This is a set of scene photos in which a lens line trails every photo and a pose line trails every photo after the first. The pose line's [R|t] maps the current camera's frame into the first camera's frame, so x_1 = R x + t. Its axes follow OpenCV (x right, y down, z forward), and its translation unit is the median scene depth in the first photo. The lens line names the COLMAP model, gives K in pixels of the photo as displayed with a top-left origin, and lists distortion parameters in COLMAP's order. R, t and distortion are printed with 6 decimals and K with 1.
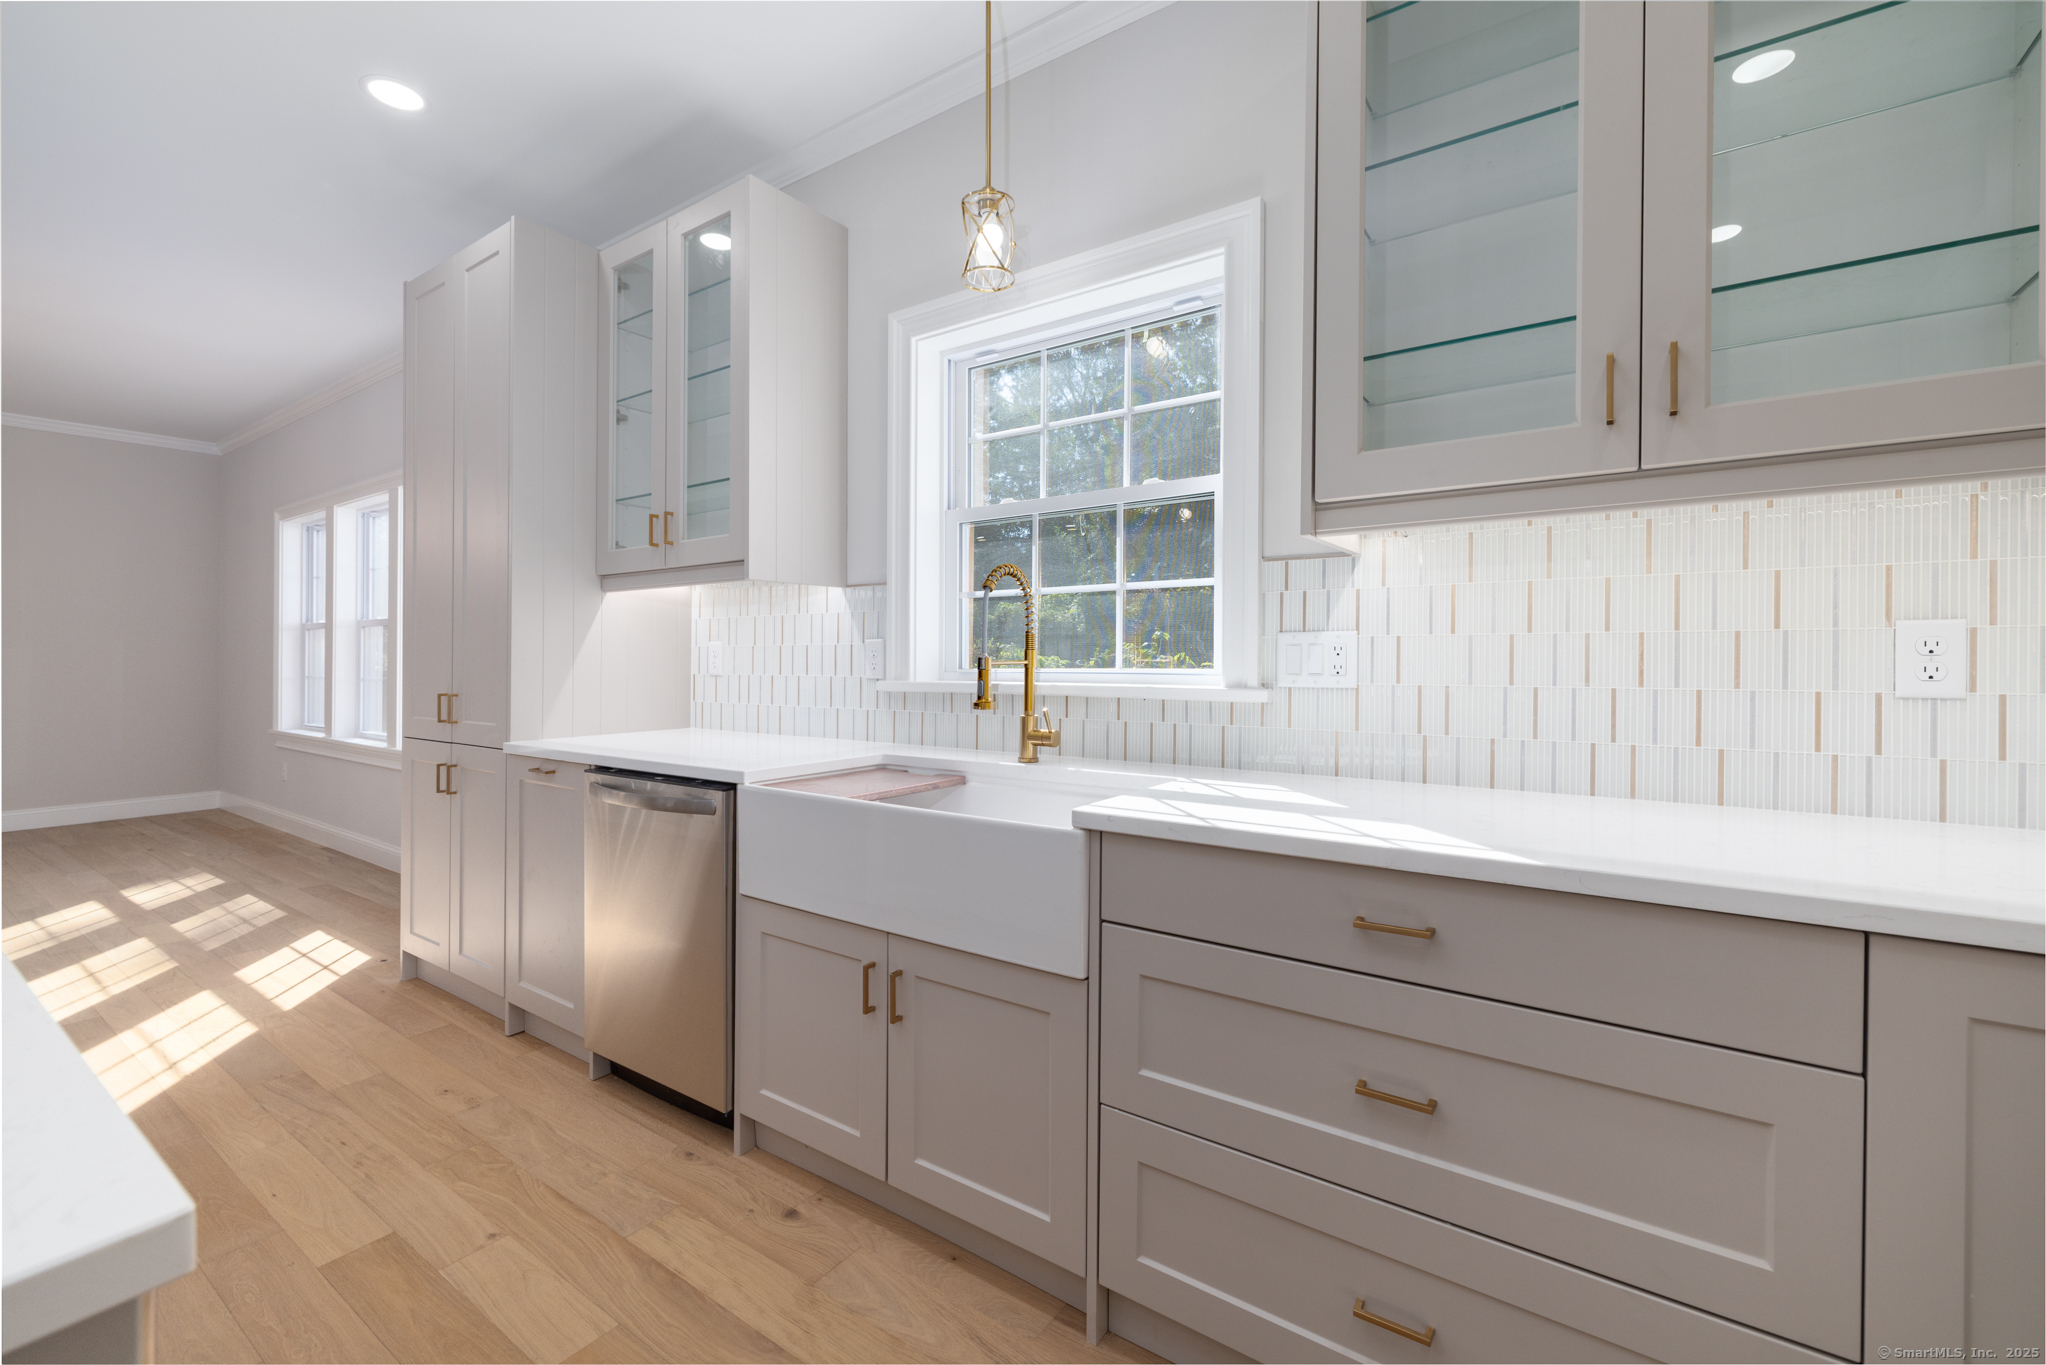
lens RADIAL K [[864.4, 0, 1006.2], [0, 864.4, 668.4], [0, 0, 1]] dist [0.005095, -0.002007]
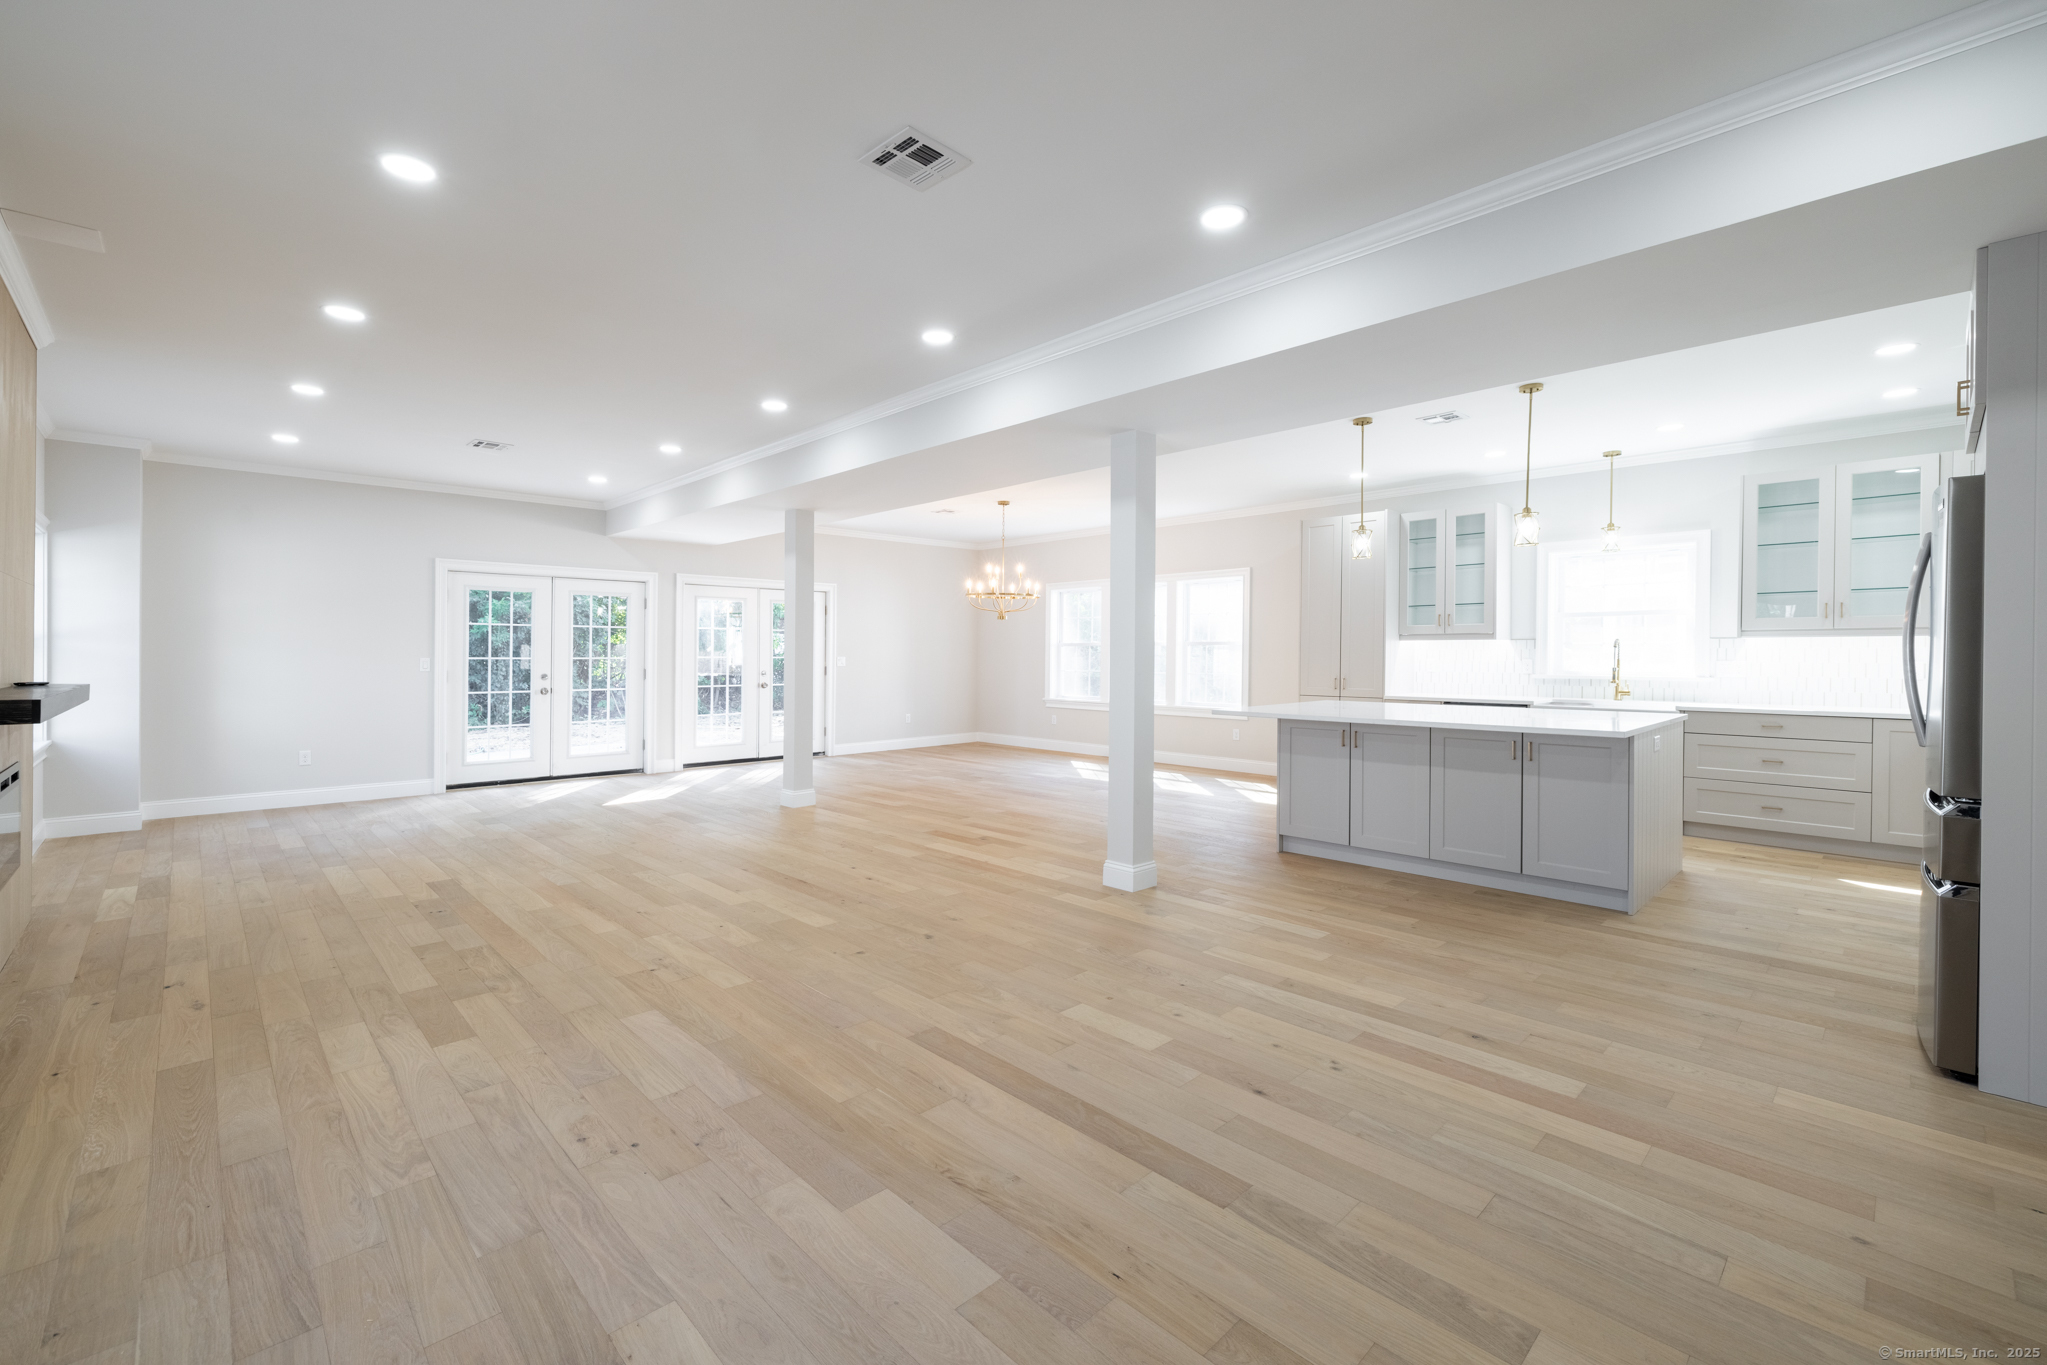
lens RADIAL K [[864.8, 0, 1008.7], [0, 864.8, 661.1], [0, 0, 1]] dist [0.005095, -0.002007]
pose [[0.981903, 0.003251, -0.189359, -1.731176], [-0.003376, 0.999994, -0.000334, -0.029306], [0.189357, 0.000967, 0.981908, -2.797707]]
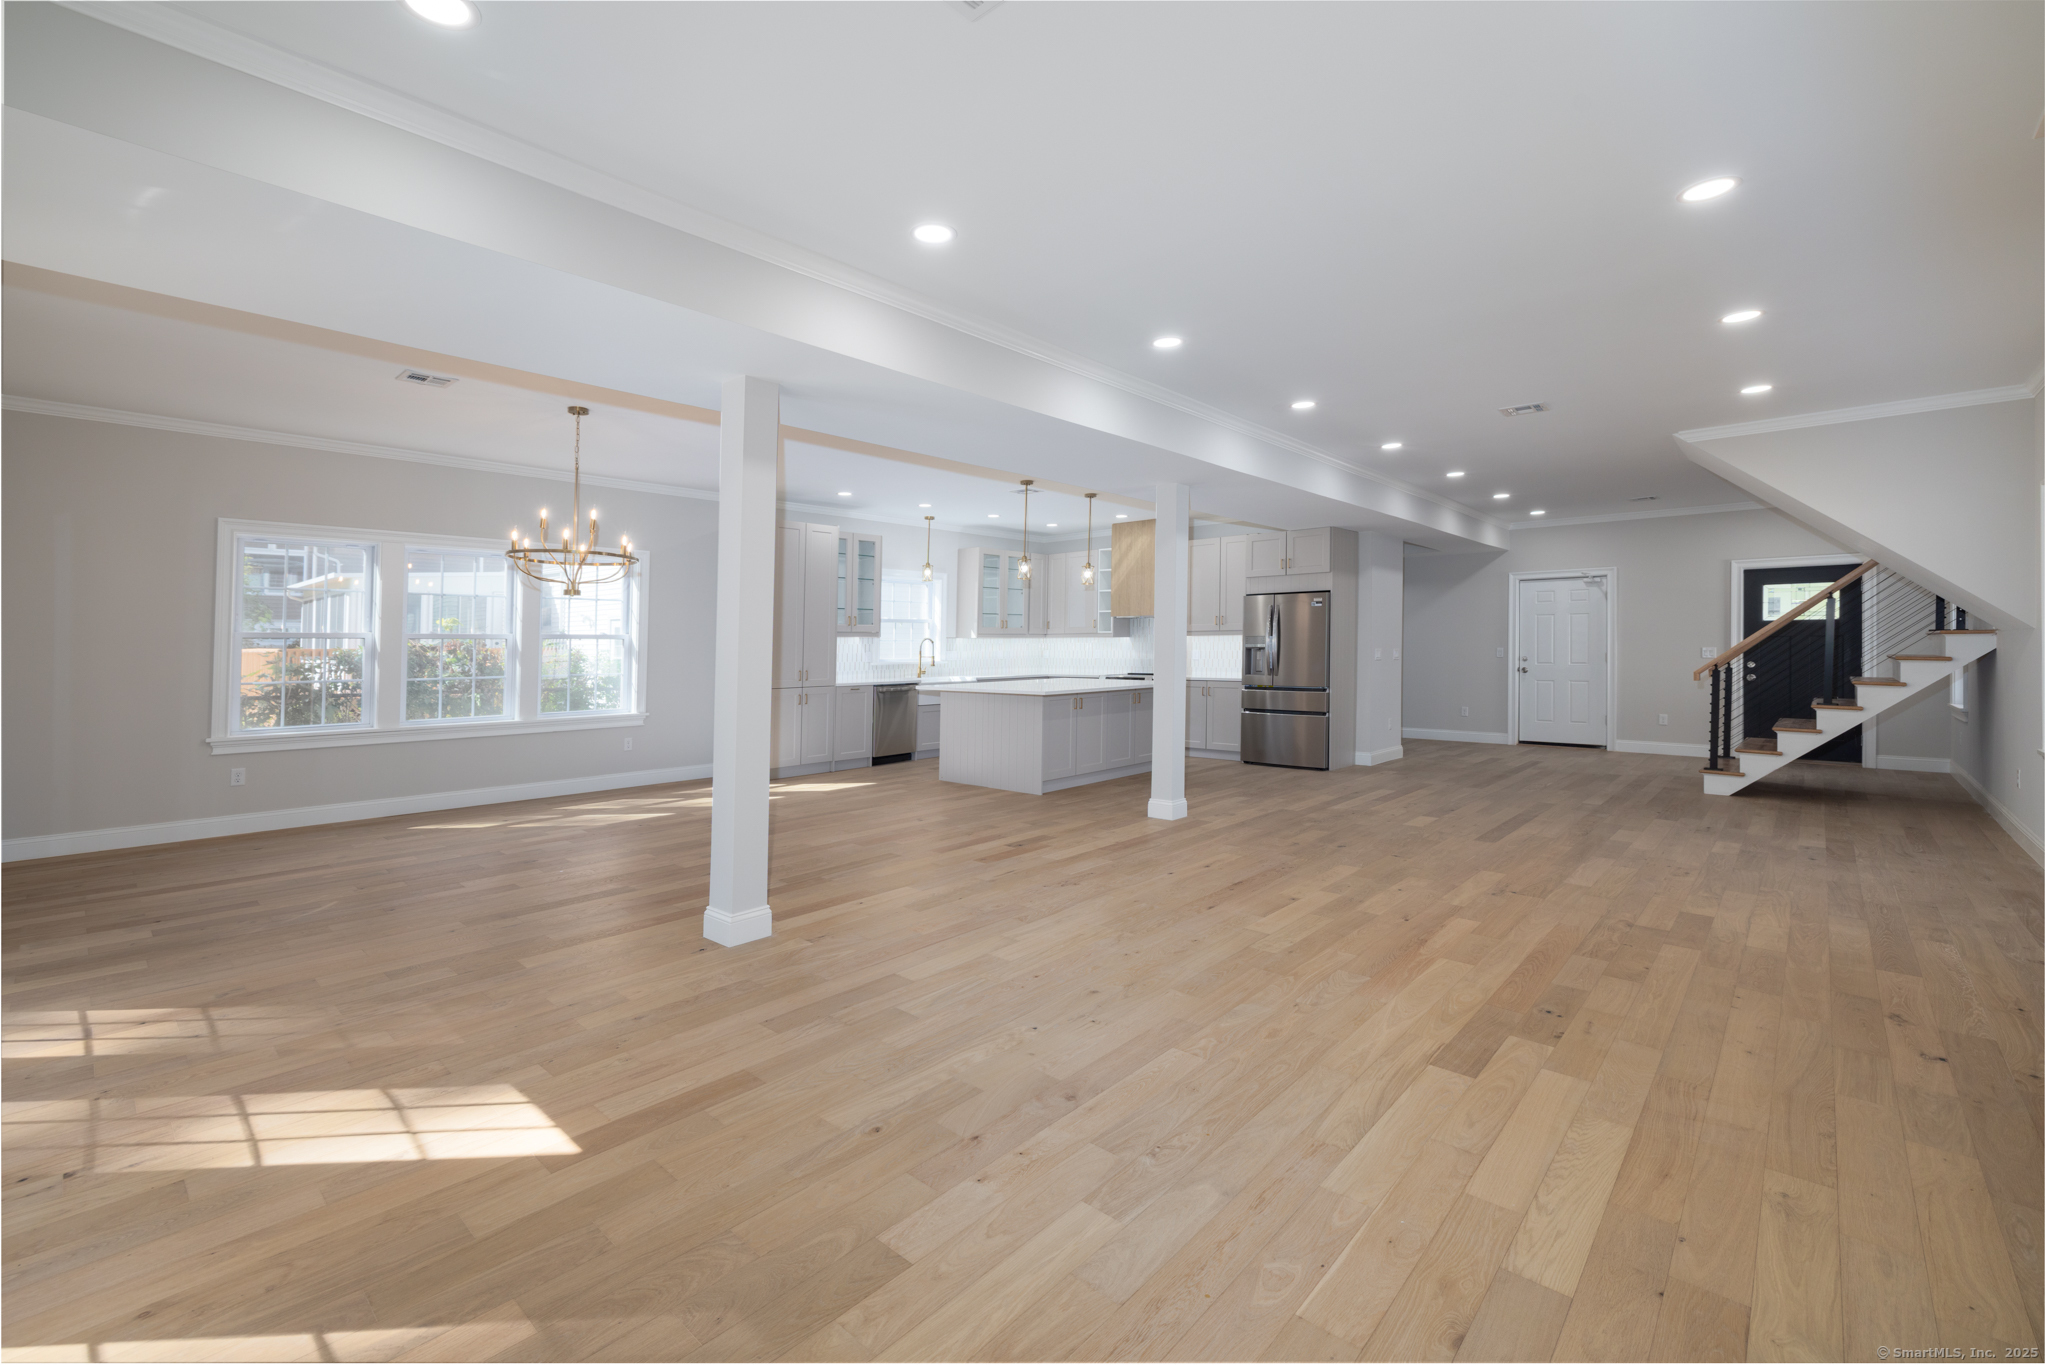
lens RADIAL K [[864.0, 0, 1007.9], [0, 864.0, 680.4], [0, 0, 1]] dist [0.005095, -0.002007]
pose [[0.127779, -0.039574, 0.991013, -5.245723], [0.016227, 0.999153, 0.037807, -0.055542], [-0.991670, 0.011250, 0.128313, -0.117615]]
